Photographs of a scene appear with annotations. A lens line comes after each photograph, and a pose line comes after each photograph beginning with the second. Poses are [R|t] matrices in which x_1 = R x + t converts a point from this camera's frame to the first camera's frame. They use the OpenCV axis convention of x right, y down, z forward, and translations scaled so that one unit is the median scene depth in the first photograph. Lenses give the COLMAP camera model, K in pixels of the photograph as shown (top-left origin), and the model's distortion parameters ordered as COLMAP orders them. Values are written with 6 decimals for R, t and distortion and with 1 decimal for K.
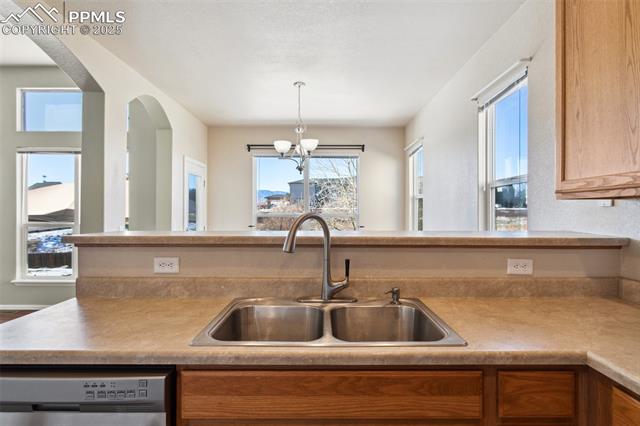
lens RADIAL K [[346.0, 0, 320.0], [0, 346.0, 213.0], [0, 0, 1]] dist [0.002260, -0.000487]
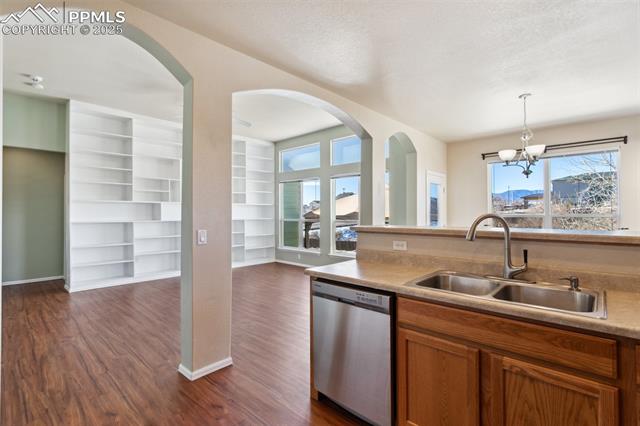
lens RADIAL K [[302.9, 0, 319.5], [0, 302.9, 210.0], [0, 0, 1]] dist [0.002304, 0.000942]
pose [[0.729594, -0.011077, -0.683791, 0.160658], [0.003185, 0.999913, -0.012799, -0.001454], [0.683873, 0.007160, 0.729566, -0.193486]]
